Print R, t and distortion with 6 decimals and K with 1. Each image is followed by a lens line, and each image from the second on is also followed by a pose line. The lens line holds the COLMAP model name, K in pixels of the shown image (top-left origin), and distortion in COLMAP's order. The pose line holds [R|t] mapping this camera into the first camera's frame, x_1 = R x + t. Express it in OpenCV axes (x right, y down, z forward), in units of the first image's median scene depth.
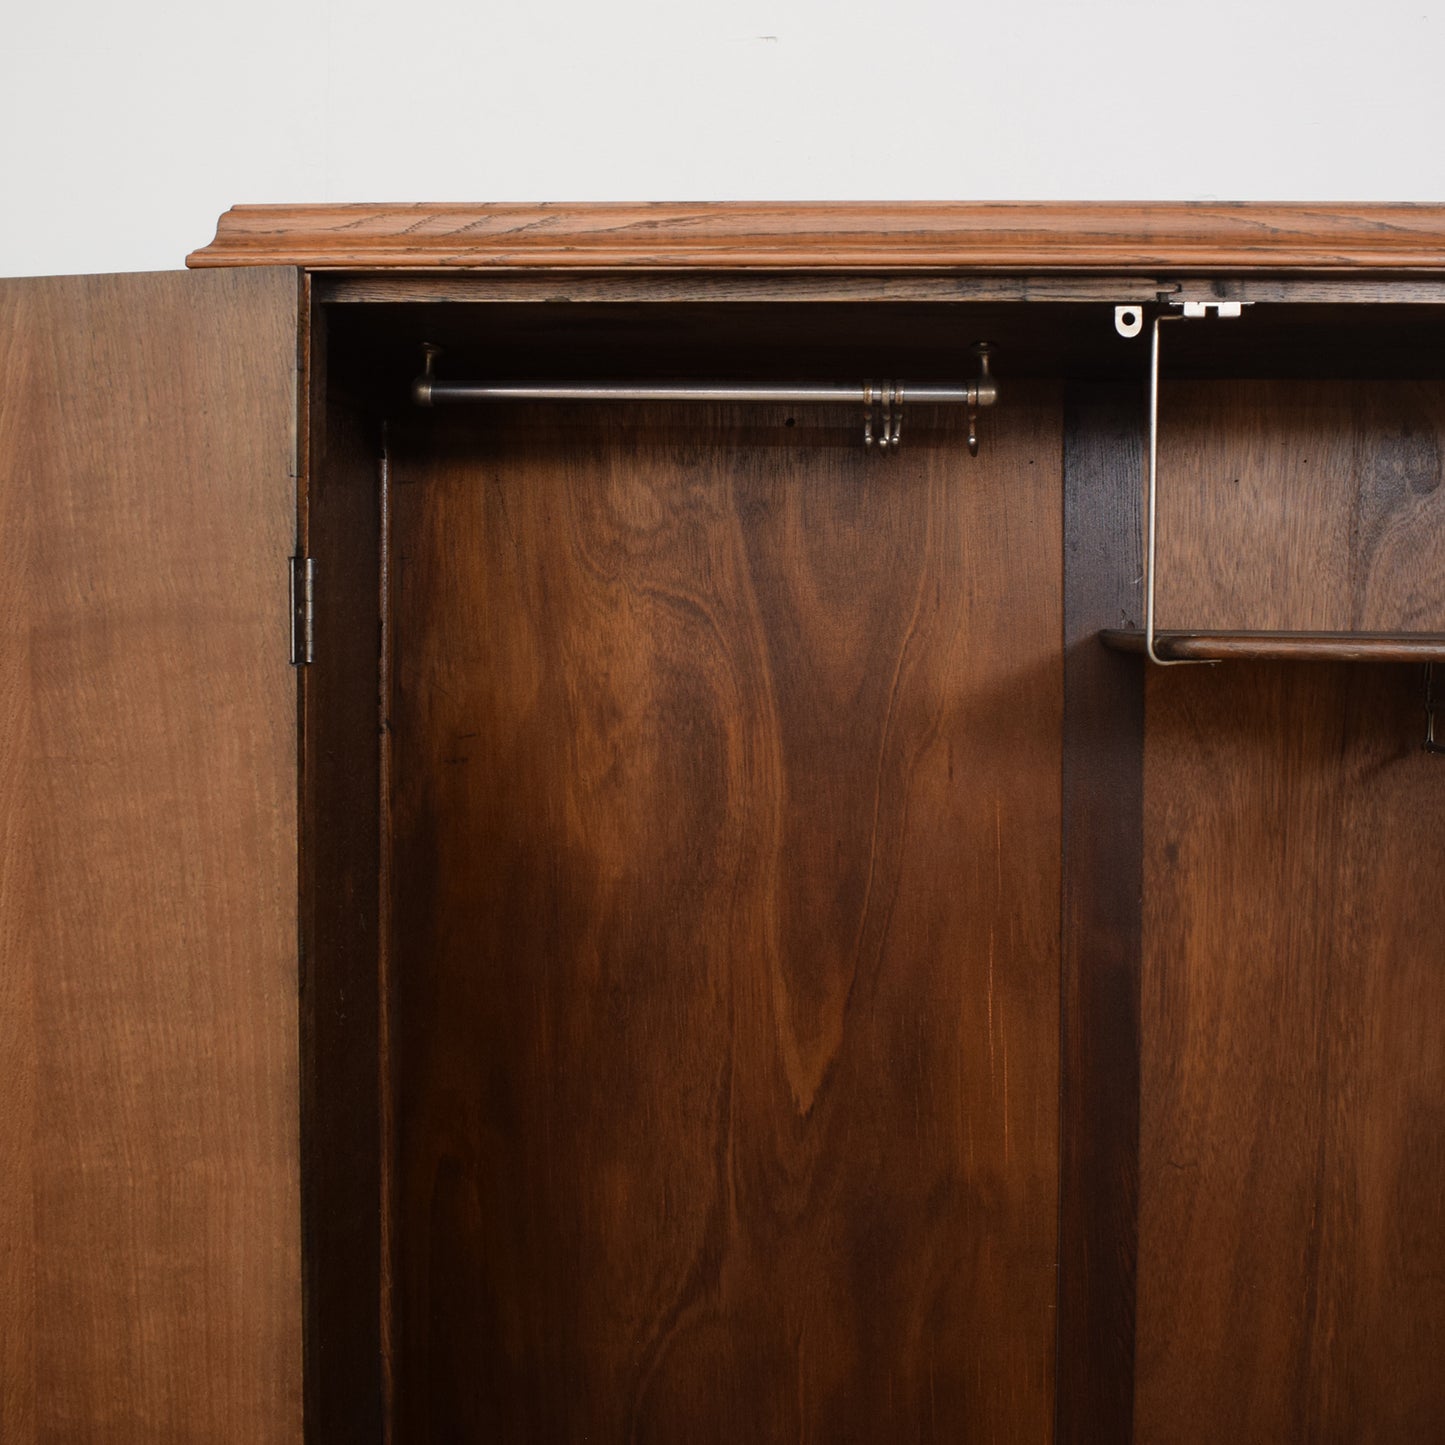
lens RADIAL K [[1959.3, 0, 721.8], [0, 1959.3, 598.2], [0, 0, 1]] dist [-0.087679, -0.048505]
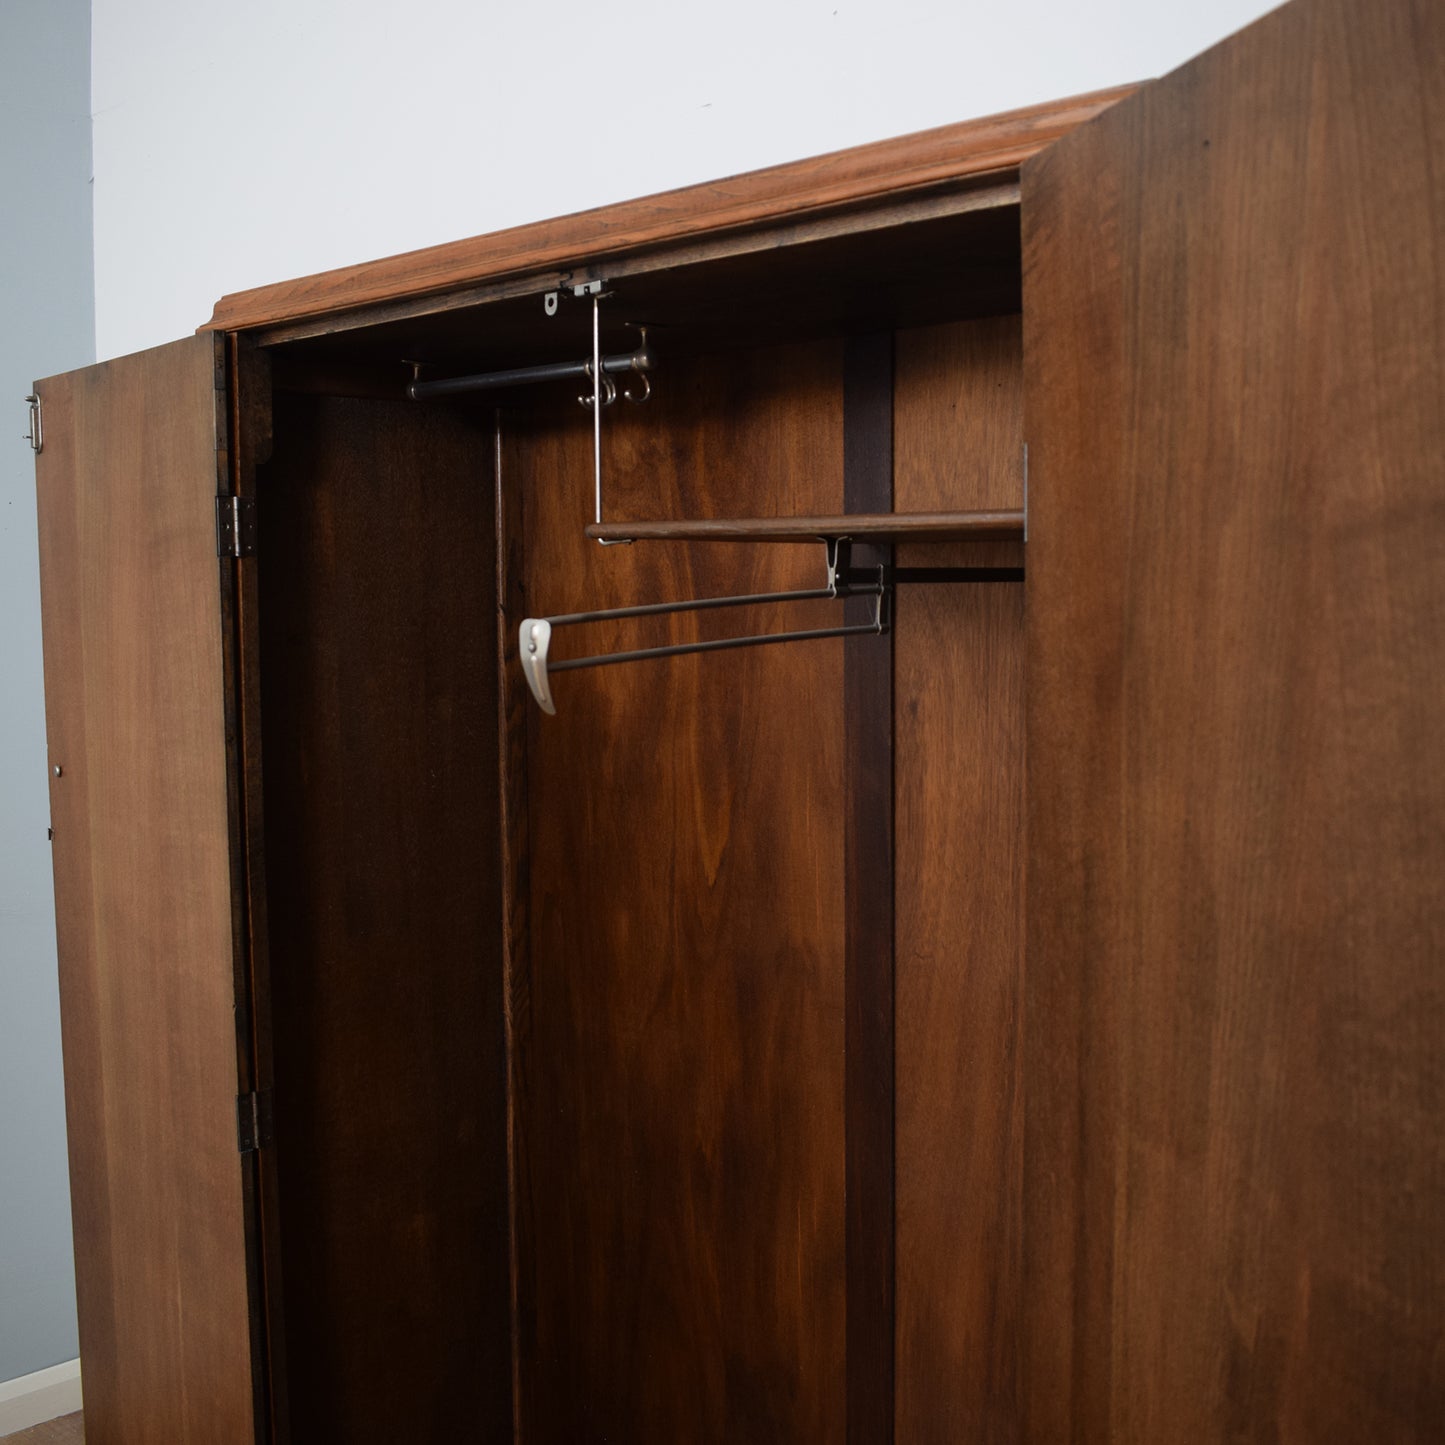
lens RADIAL K [[1683.8, 0, 722.5], [0, 1683.8, 722.5], [0, 0, 1]] dist [-0.084546, -0.028393]
pose [[0.775415, 0.041892, -0.630060, 0.822241], [0.013680, 0.996448, 0.083088, 0.048059], [0.631303, -0.073047, 0.772088, 0.080423]]
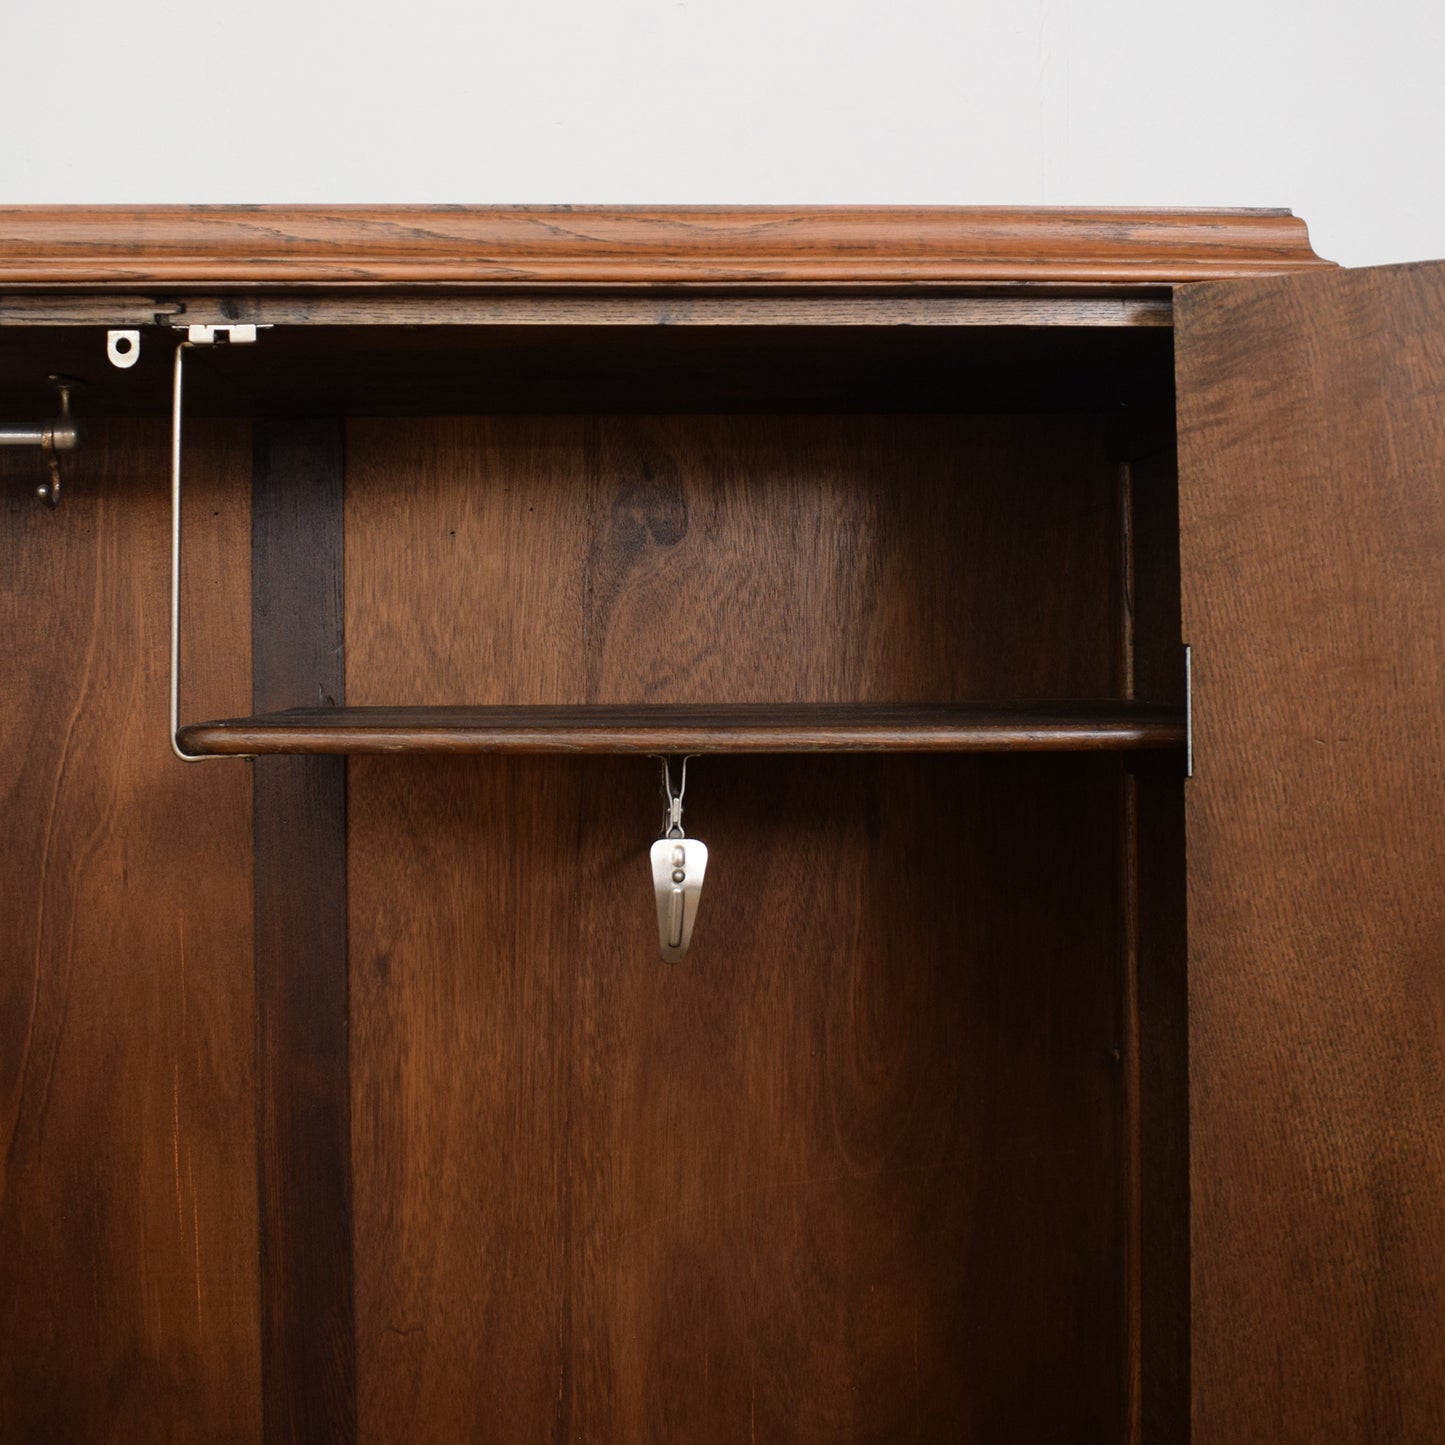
lens RADIAL K [[2037.4, 0, 723.7], [0, 2037.4, 560.1], [0, 0, 1]] dist [-0.091725, -0.019817]
pose [[0.989658, -0.009138, 0.143155, 0.253858], [0.014825, 0.999140, -0.038712, -0.011372], [-0.142678, 0.040434, 0.988943, 0.087755]]
